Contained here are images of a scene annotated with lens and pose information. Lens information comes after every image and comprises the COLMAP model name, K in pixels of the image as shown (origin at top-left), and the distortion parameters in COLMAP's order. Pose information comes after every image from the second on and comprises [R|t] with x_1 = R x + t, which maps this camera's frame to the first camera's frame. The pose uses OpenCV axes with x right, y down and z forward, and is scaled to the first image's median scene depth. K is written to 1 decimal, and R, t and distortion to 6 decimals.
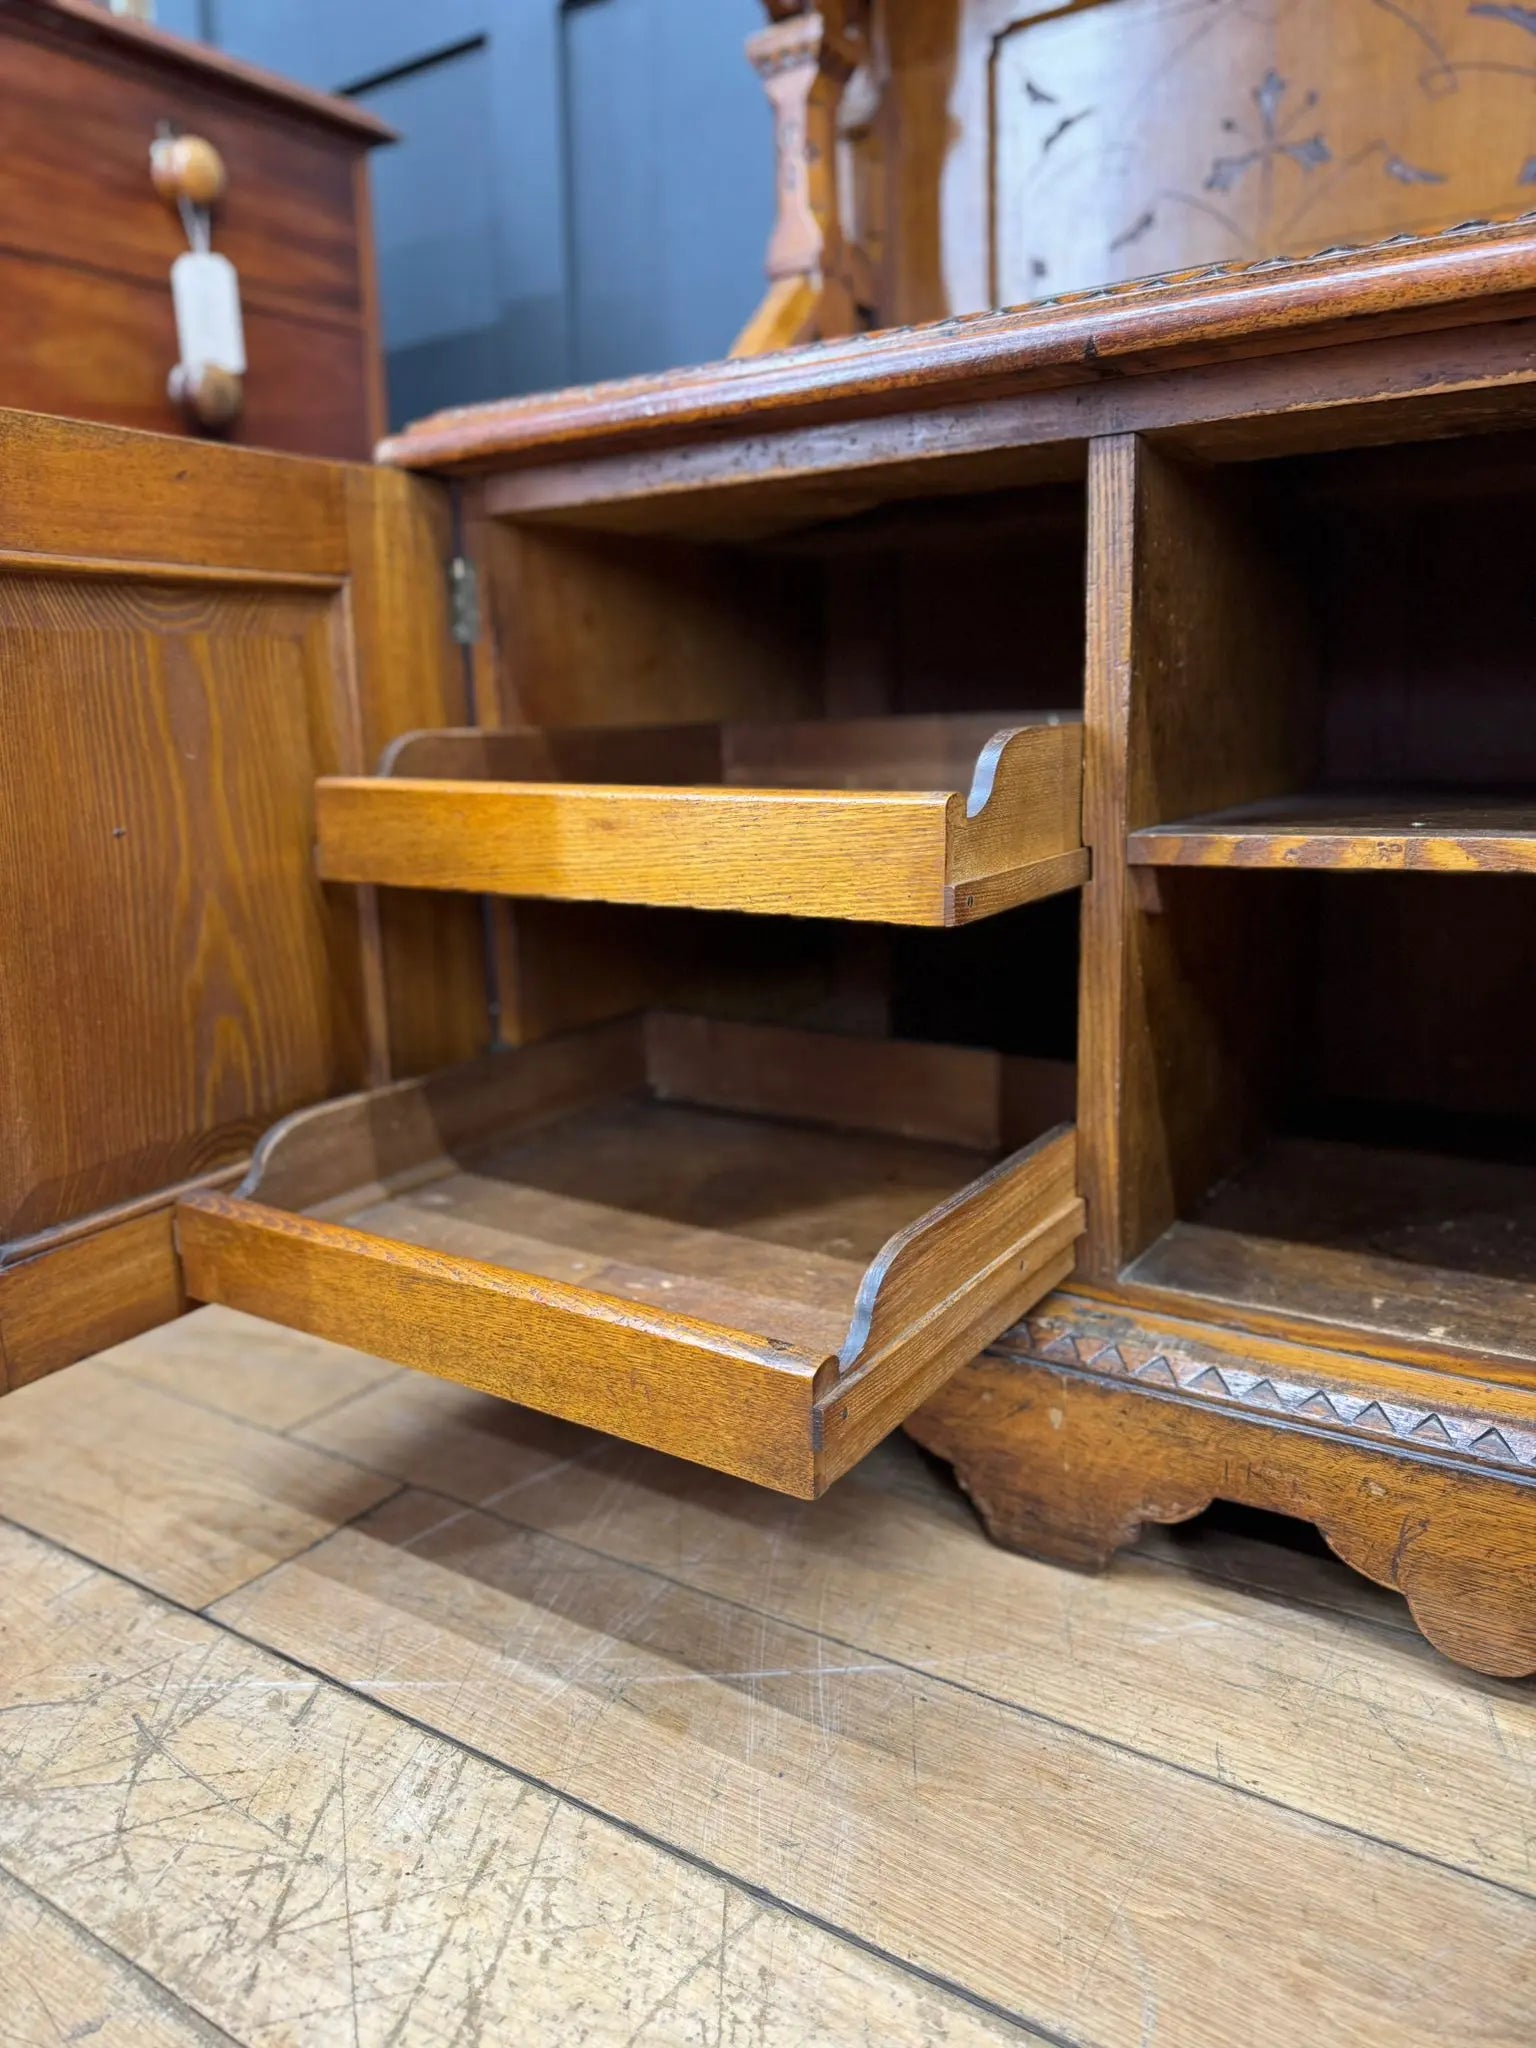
lens RADIAL K [[1482.4, 0, 766.6], [0, 1482.4, 1016.4], [0, 0, 1]] dist [0.066165, -0.097372]
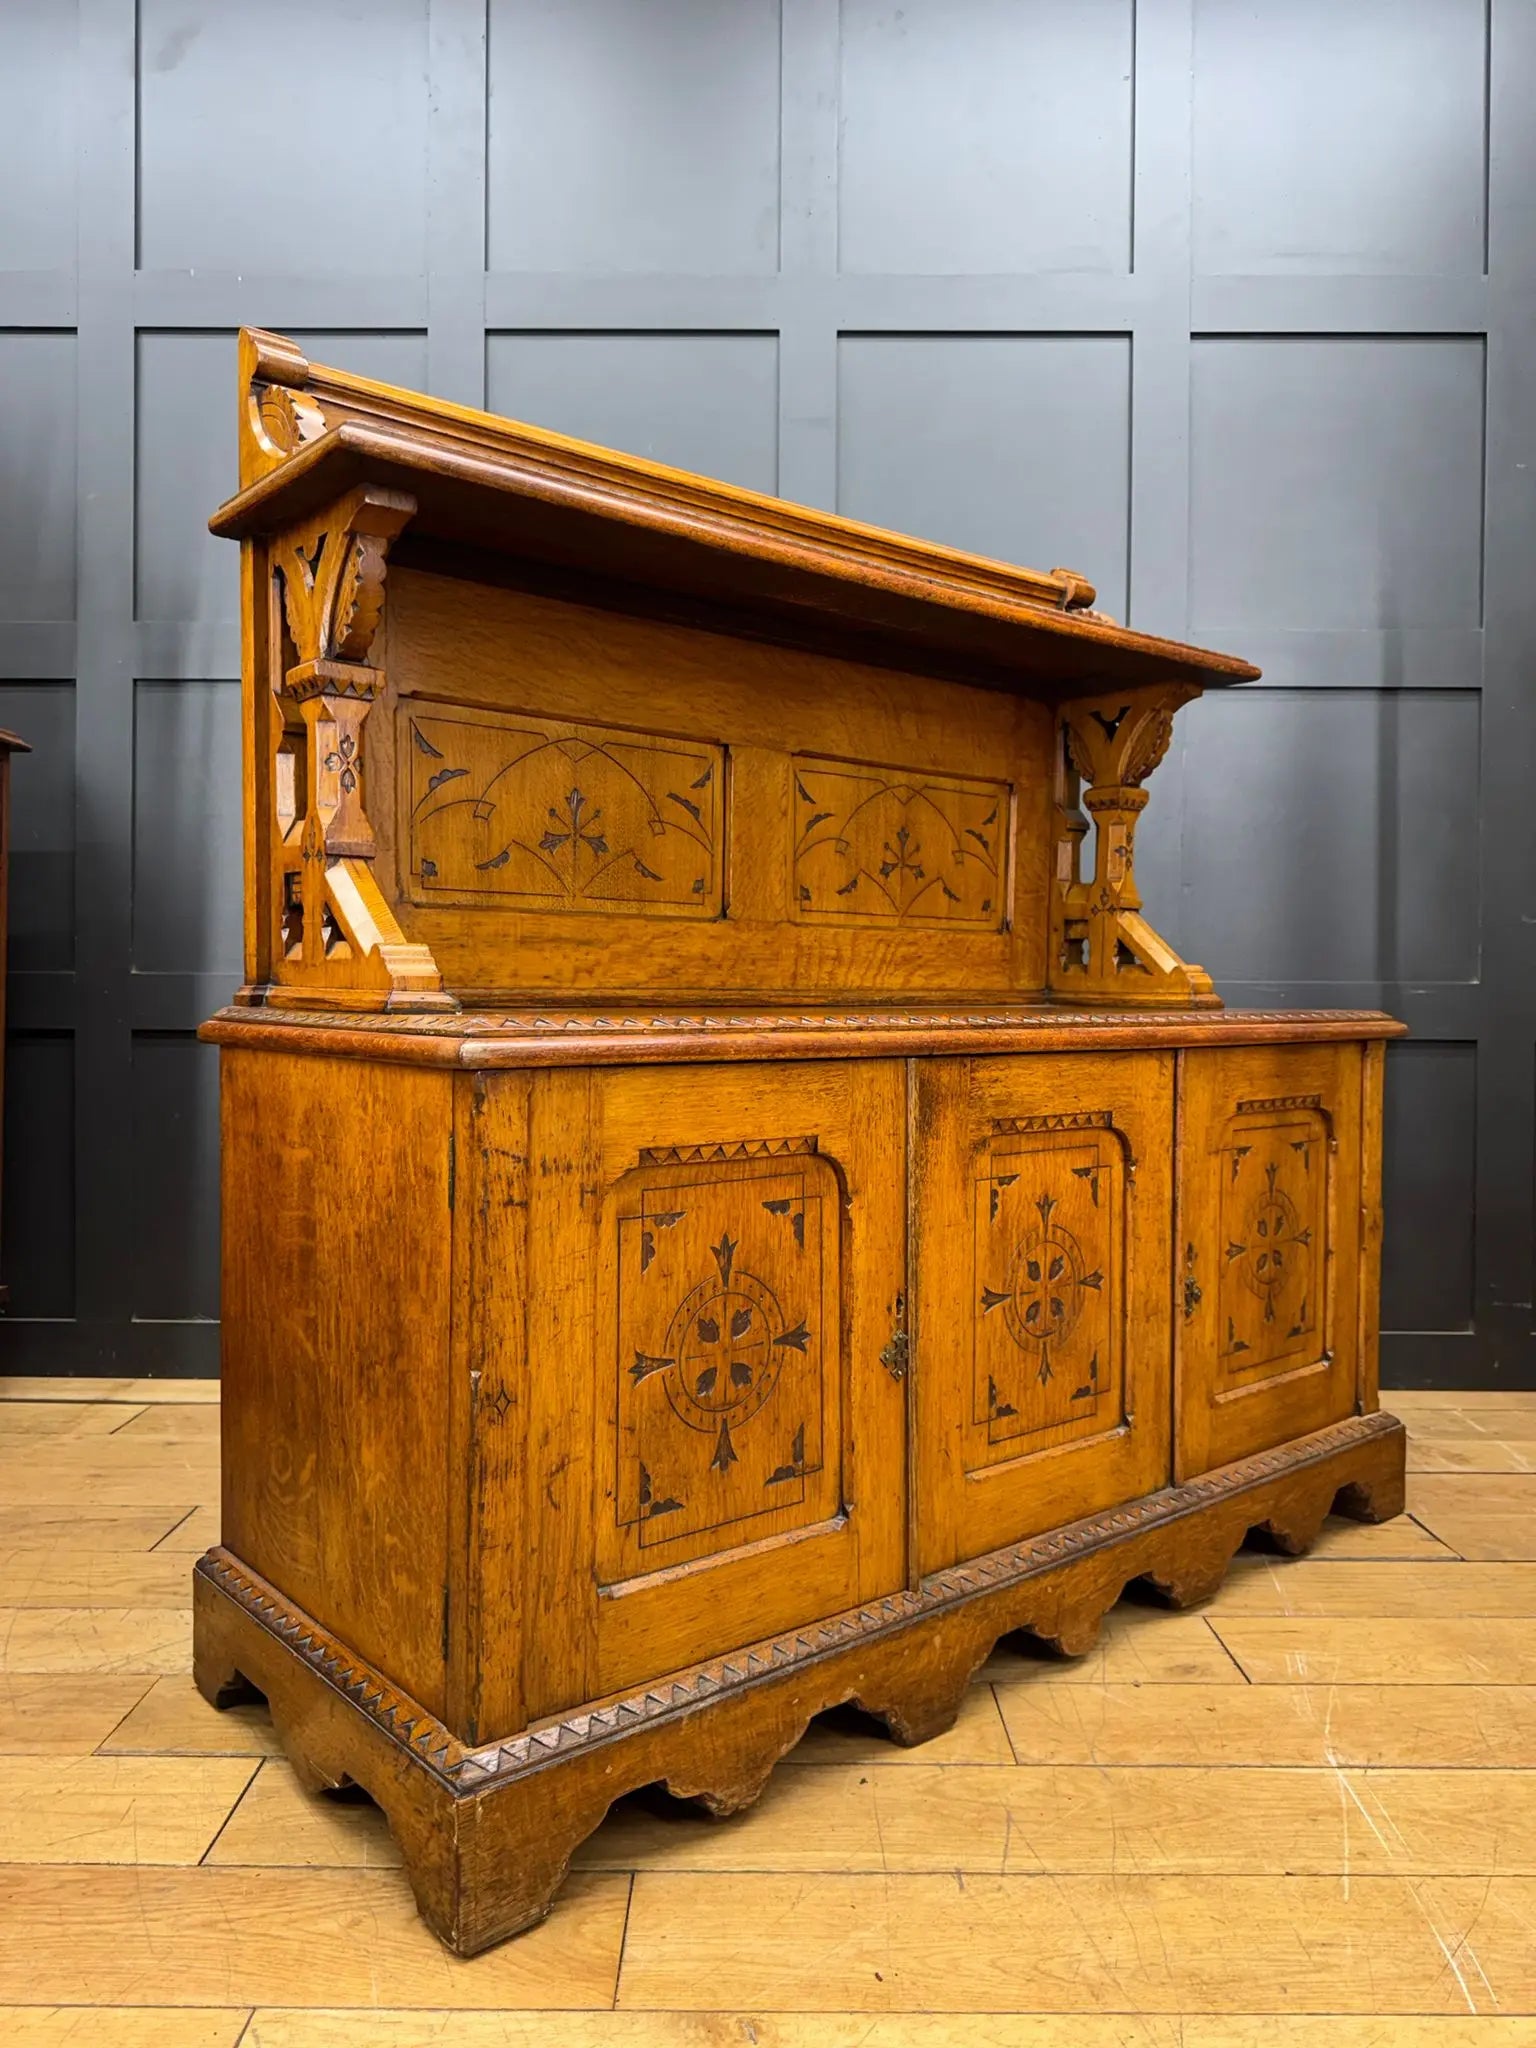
lens RADIAL K [[1461.8, 0, 779.8], [0, 1461.8, 1025.5], [0, 0, 1]] dist [0.170742, -0.386423]
pose [[0.272337, 0.003903, 0.962194, -1.545411], [0.181142, 0.981904, -0.055253, -0.369127], [-0.944998, 0.189341, 0.266701, 0.617842]]
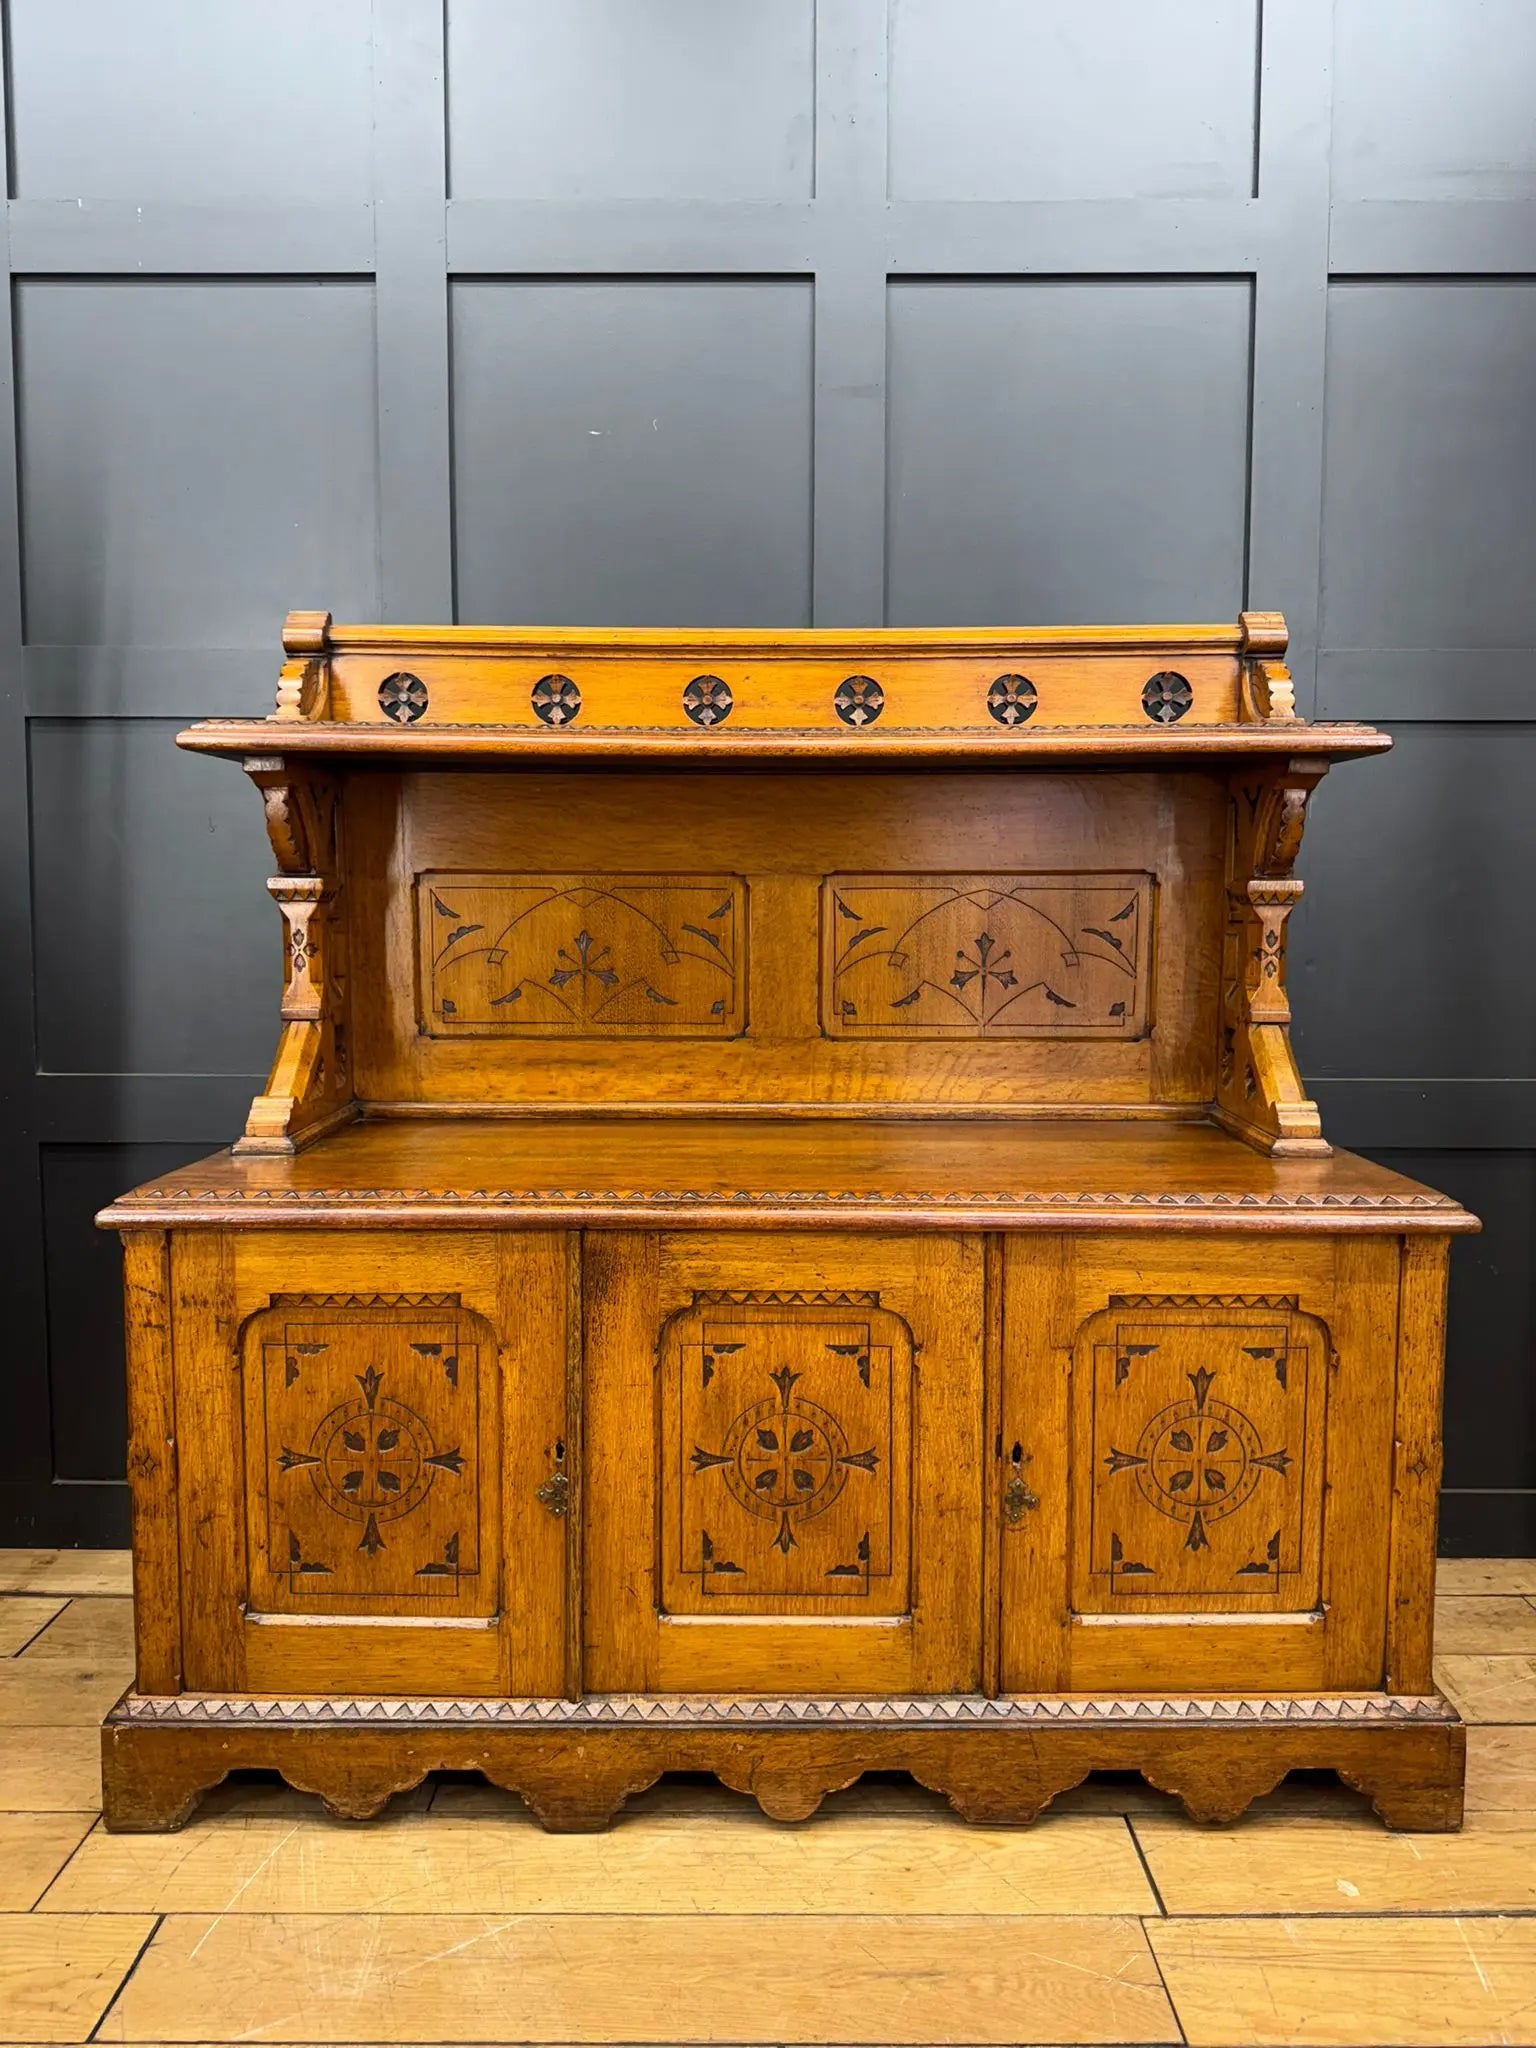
lens RADIAL K [[1460.7, 0, 764.9], [0, 1460.7, 1022.8], [0, 0, 1]] dist [0.057484, -0.098835]
pose [[0.837452, -0.020306, 0.546133, -0.635761], [0.087340, 0.991438, -0.097065, -0.462406], [-0.539486, 0.128986, 0.832056, -0.826431]]
